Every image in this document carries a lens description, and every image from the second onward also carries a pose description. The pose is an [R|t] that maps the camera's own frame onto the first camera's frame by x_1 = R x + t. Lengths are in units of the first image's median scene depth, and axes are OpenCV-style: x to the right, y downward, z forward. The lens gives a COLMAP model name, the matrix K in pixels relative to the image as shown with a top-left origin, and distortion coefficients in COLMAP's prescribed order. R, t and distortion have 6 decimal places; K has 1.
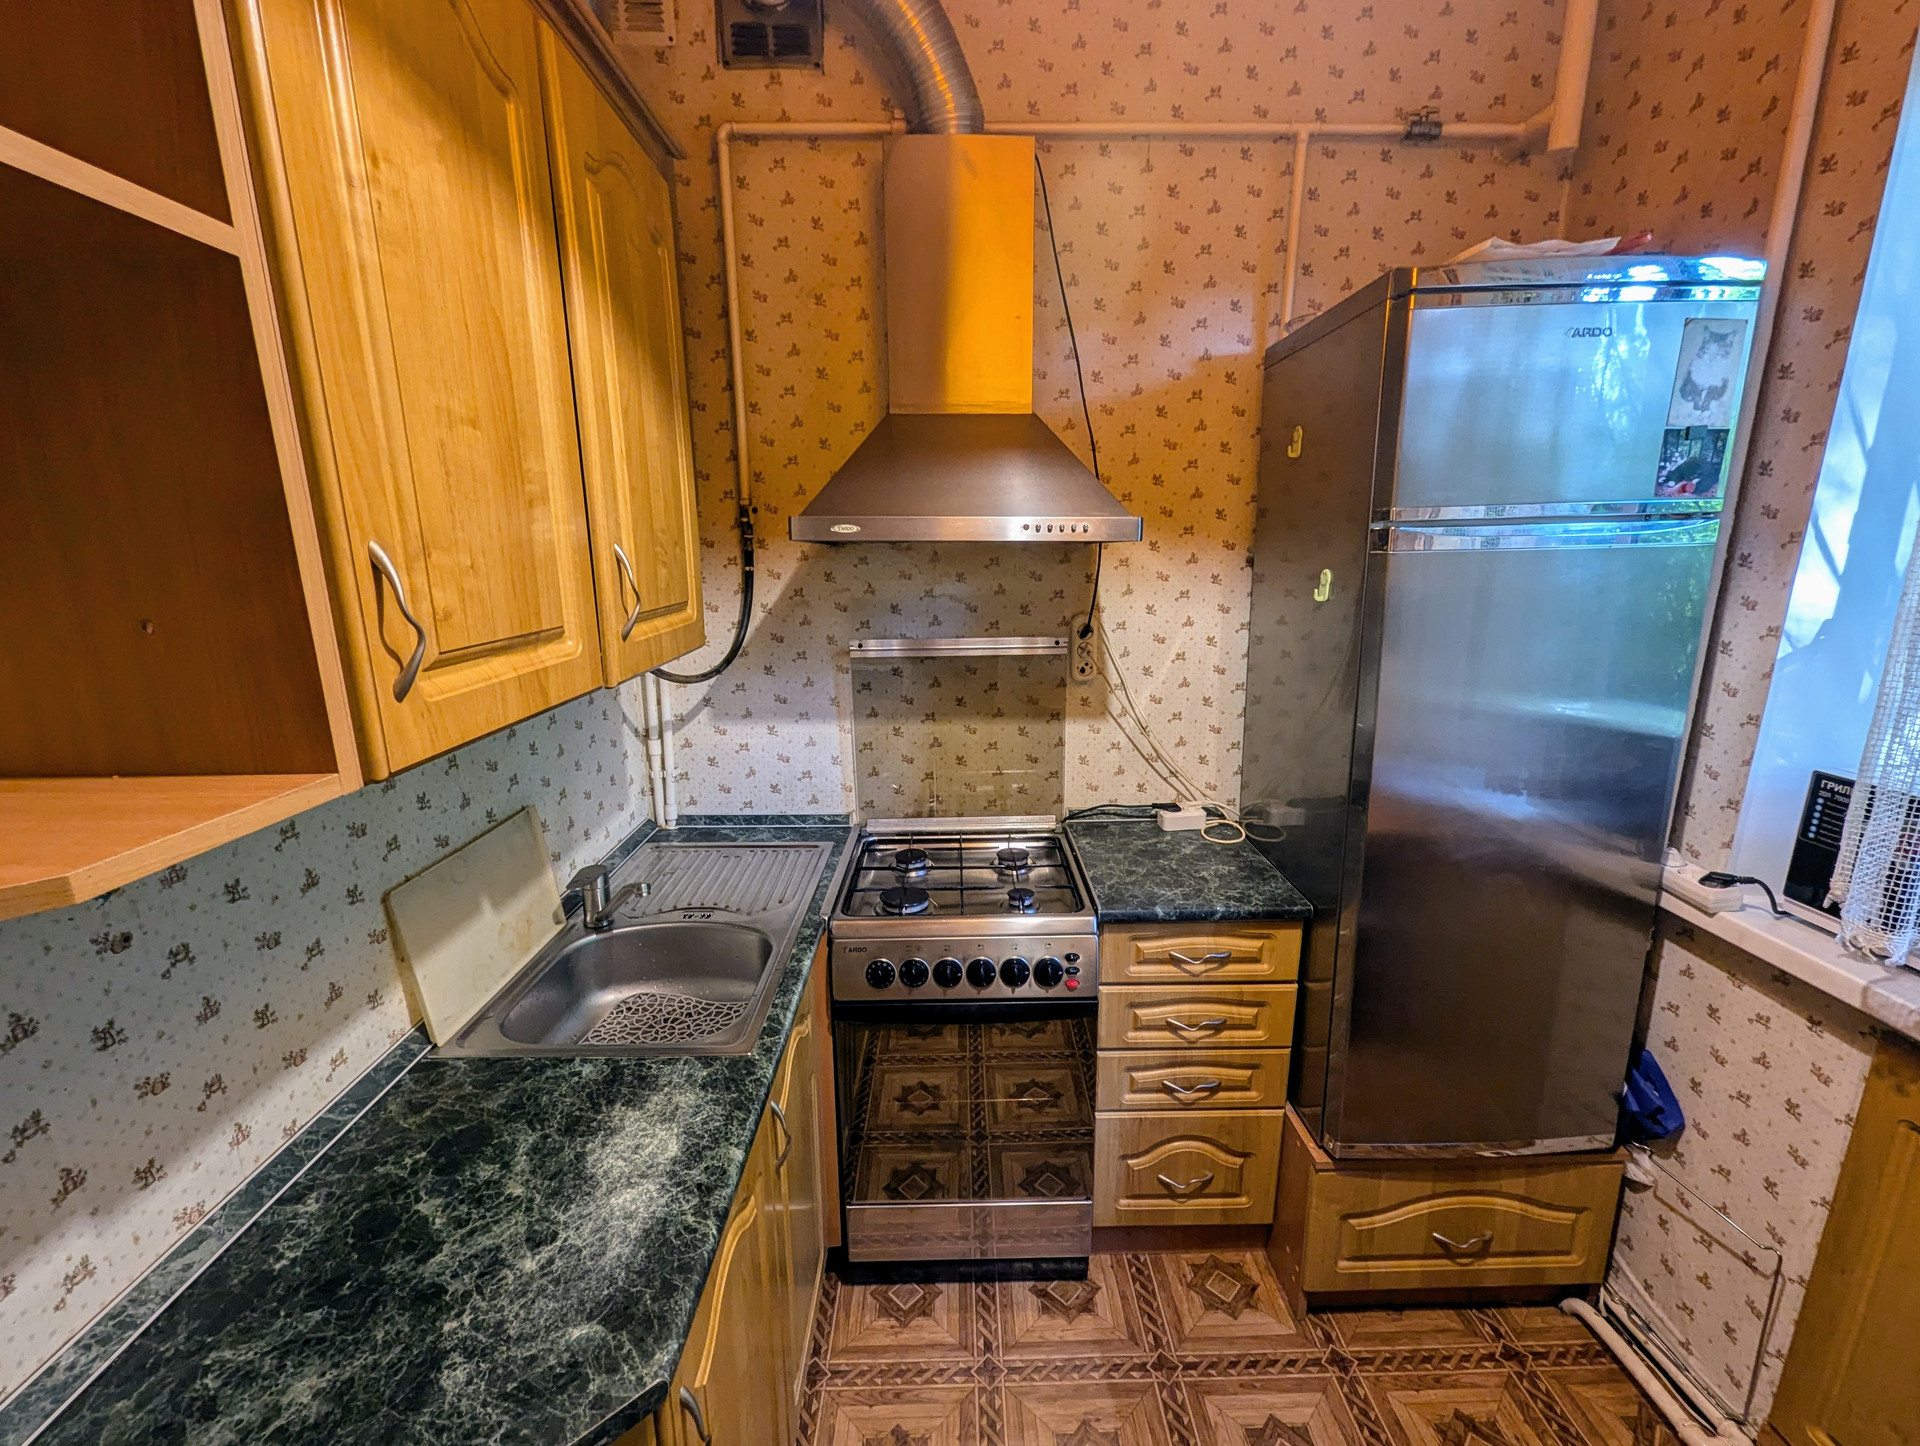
lens RADIAL K [[797.5, 0, 966.5], [0, 797.5, 729.2], [0, 0, 1]] dist [0.004860, -0.002900]
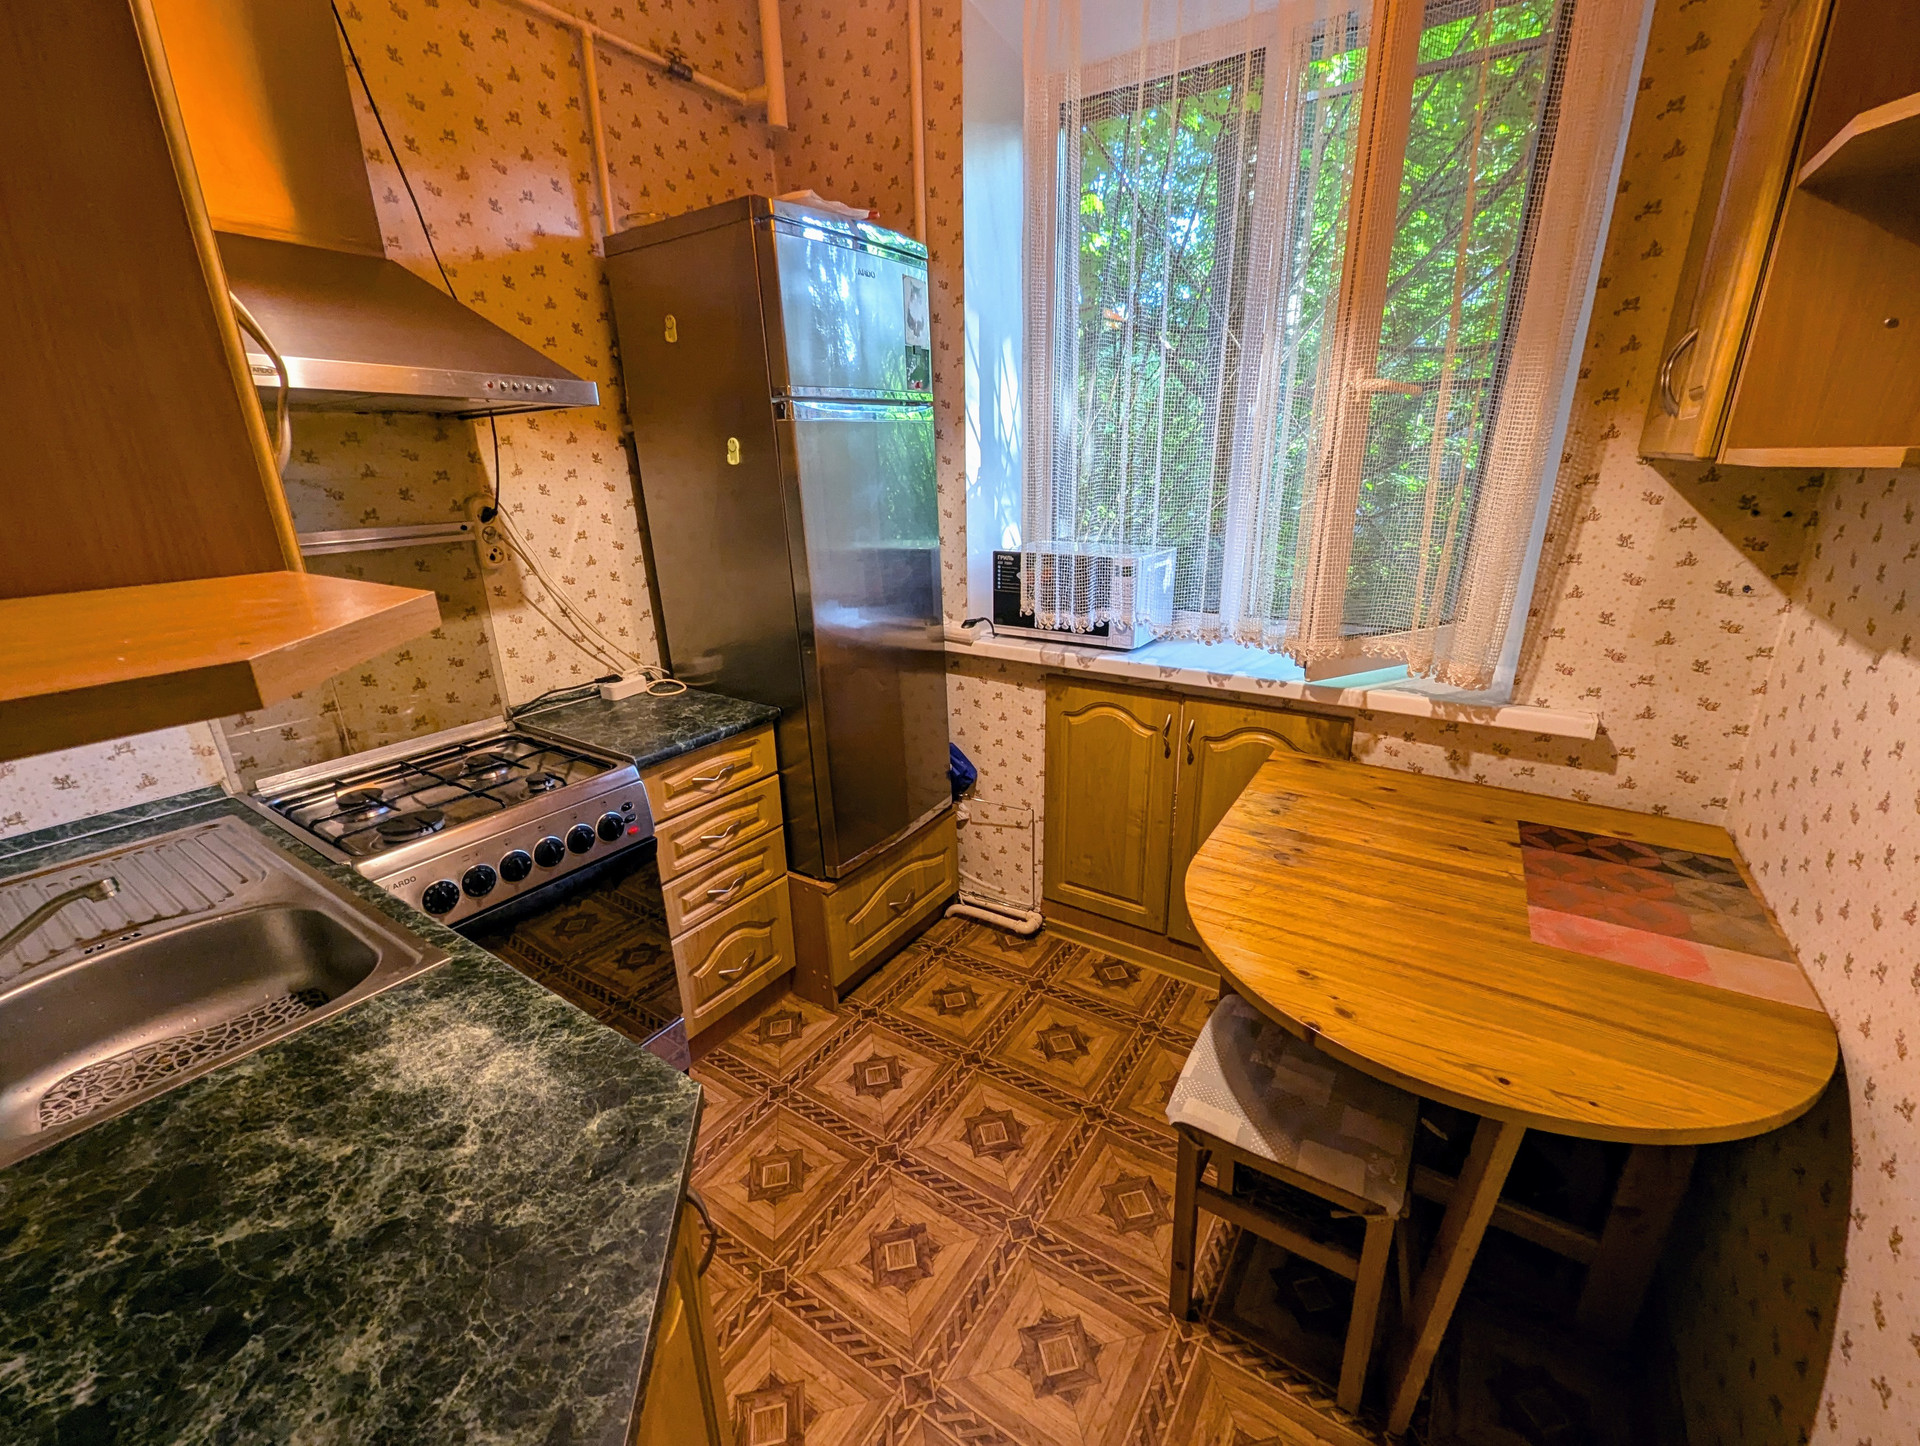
lens RADIAL K [[797.5, 0, 966.5], [0, 797.5, 729.2], [0, 0, 1]] dist [0.004860, -0.002900]
pose [[0.565756, -0.267963, 0.779818, -0.399042], [0.201612, 0.961973, 0.184287, 0.074737], [-0.799545, 0.052959, 0.598266, -0.016410]]
